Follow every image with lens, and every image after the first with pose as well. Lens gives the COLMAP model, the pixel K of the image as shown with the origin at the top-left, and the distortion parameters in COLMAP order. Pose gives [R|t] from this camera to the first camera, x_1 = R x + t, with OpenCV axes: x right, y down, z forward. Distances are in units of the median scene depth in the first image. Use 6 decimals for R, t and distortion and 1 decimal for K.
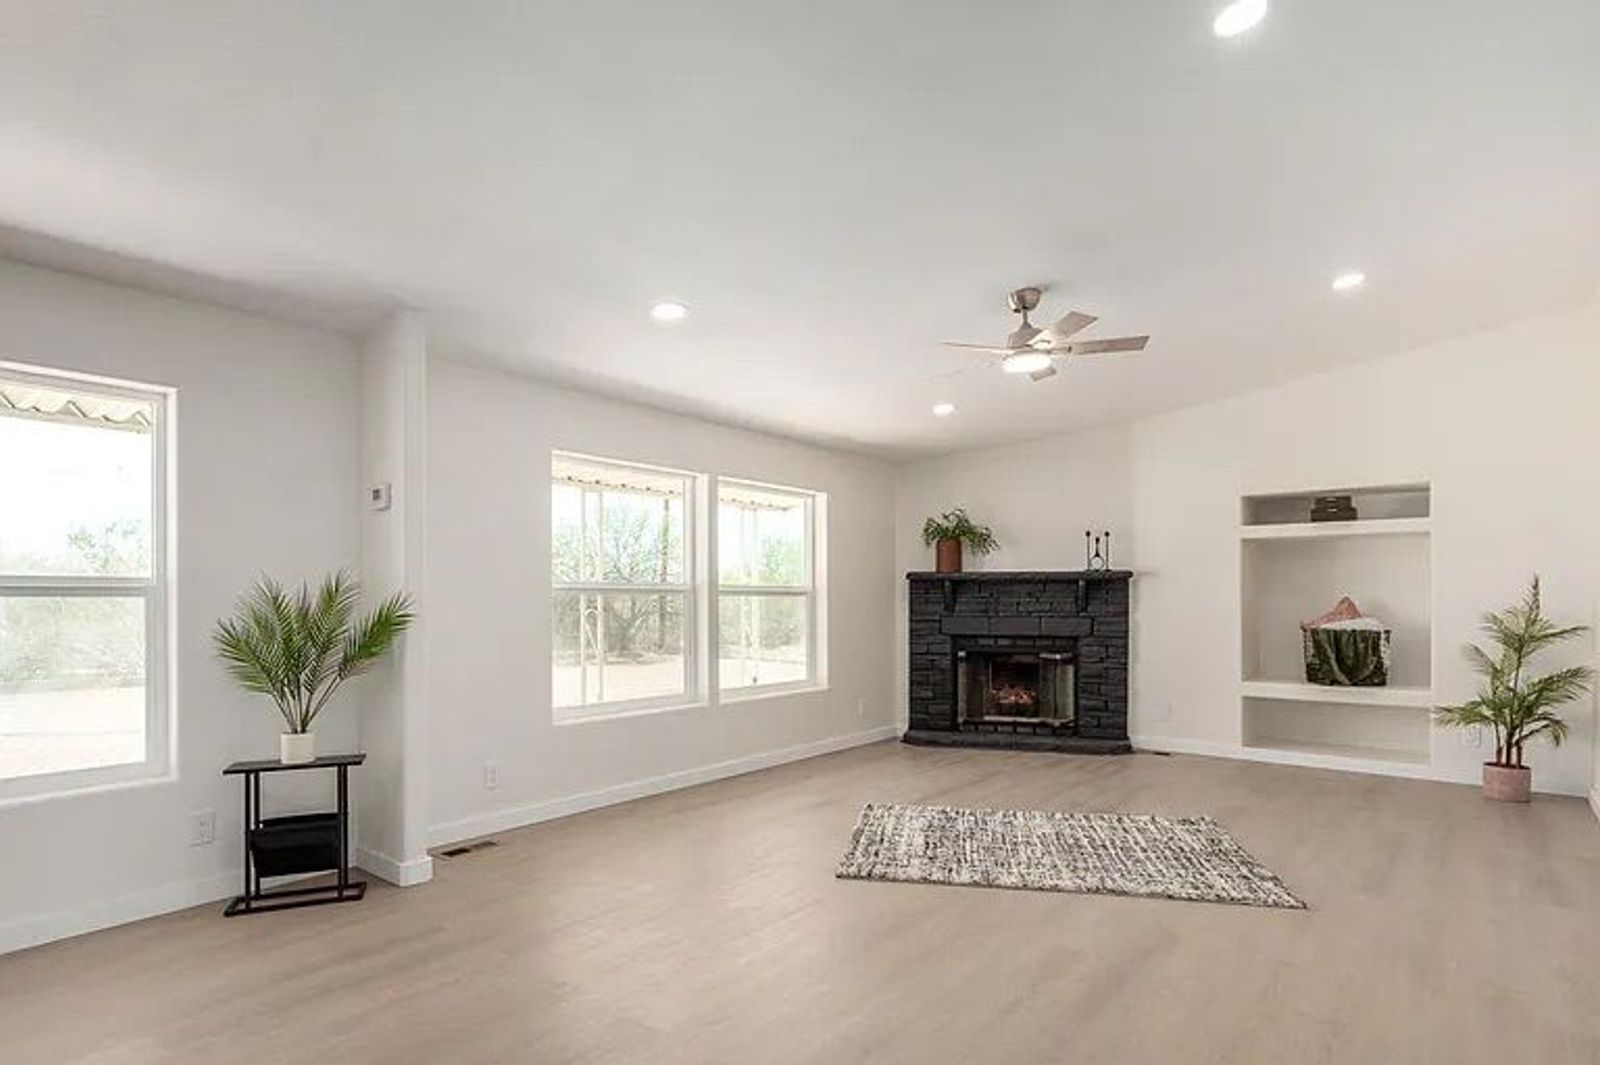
lens RADIAL K [[833.1, 0, 800.5], [0, 833.1, 594.1], [0, 0, 1]] dist [0.005249, 0.001686]
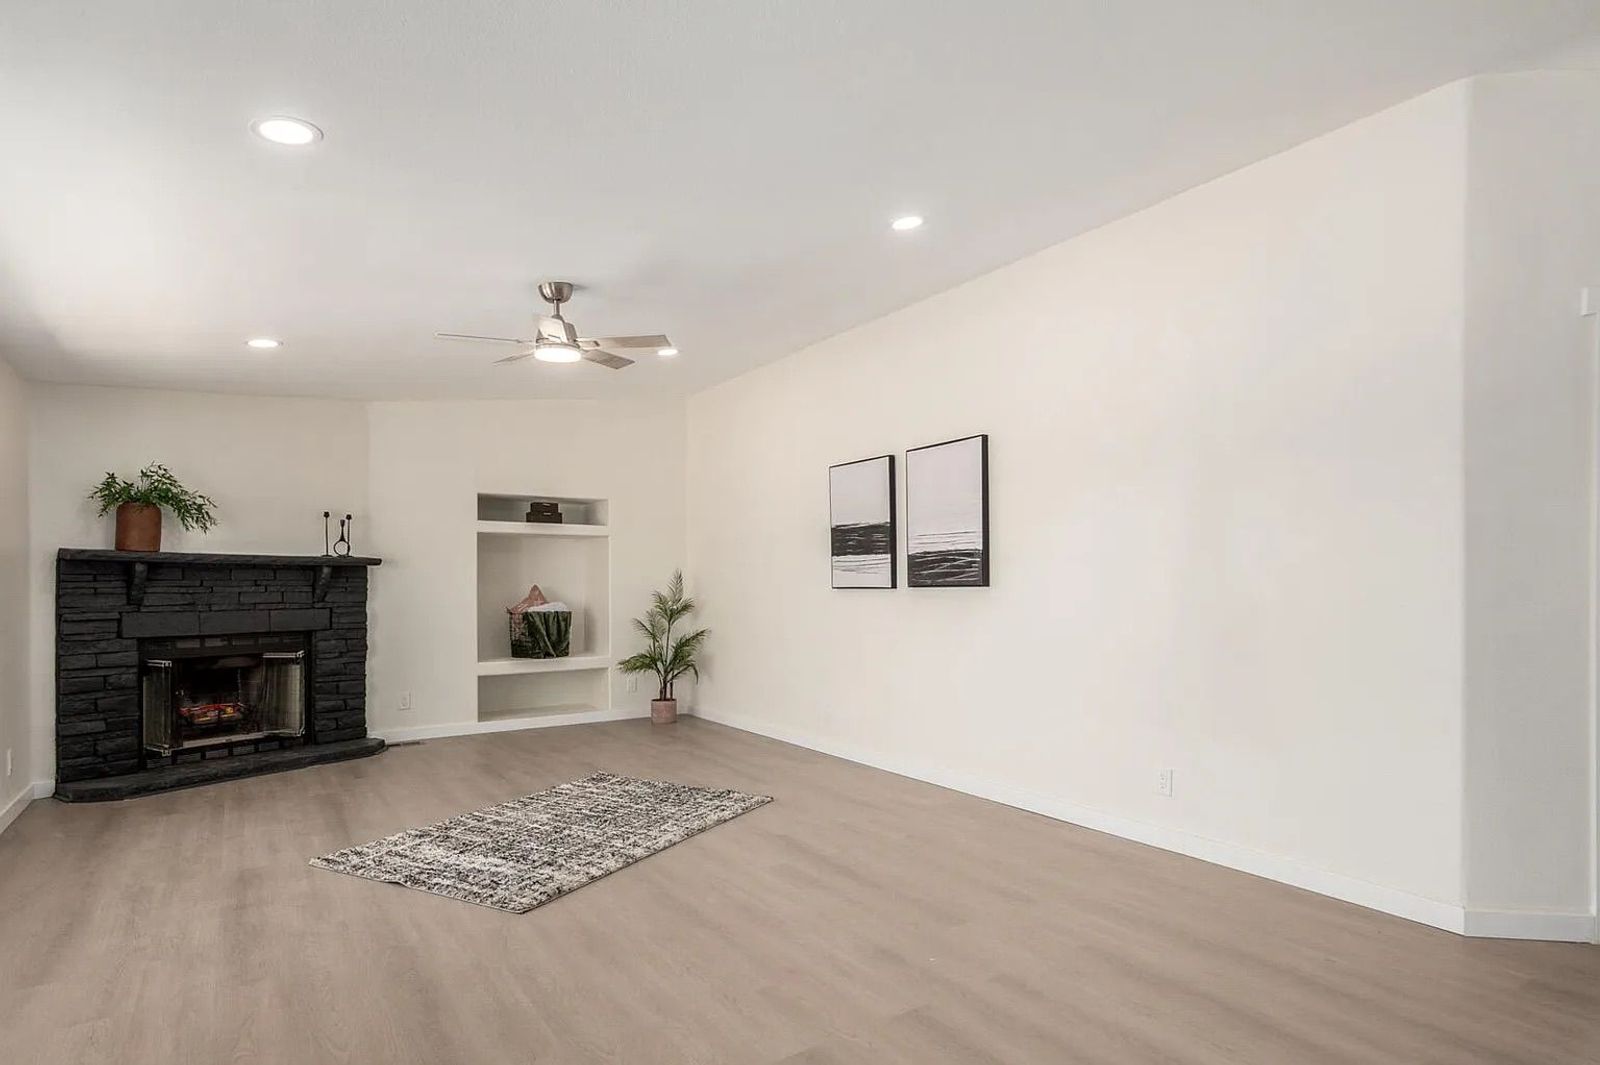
lens RADIAL K [[833.1, 0, 800.5], [0, 833.1, 594.1], [0, 0, 1]] dist [0.005249, 0.001686]
pose [[0.291921, -0.011818, 0.956369, -0.361465], [-0.002593, 0.999910, 0.013147, -0.000605], [-0.956439, -0.006318, 0.291865, 0.253347]]
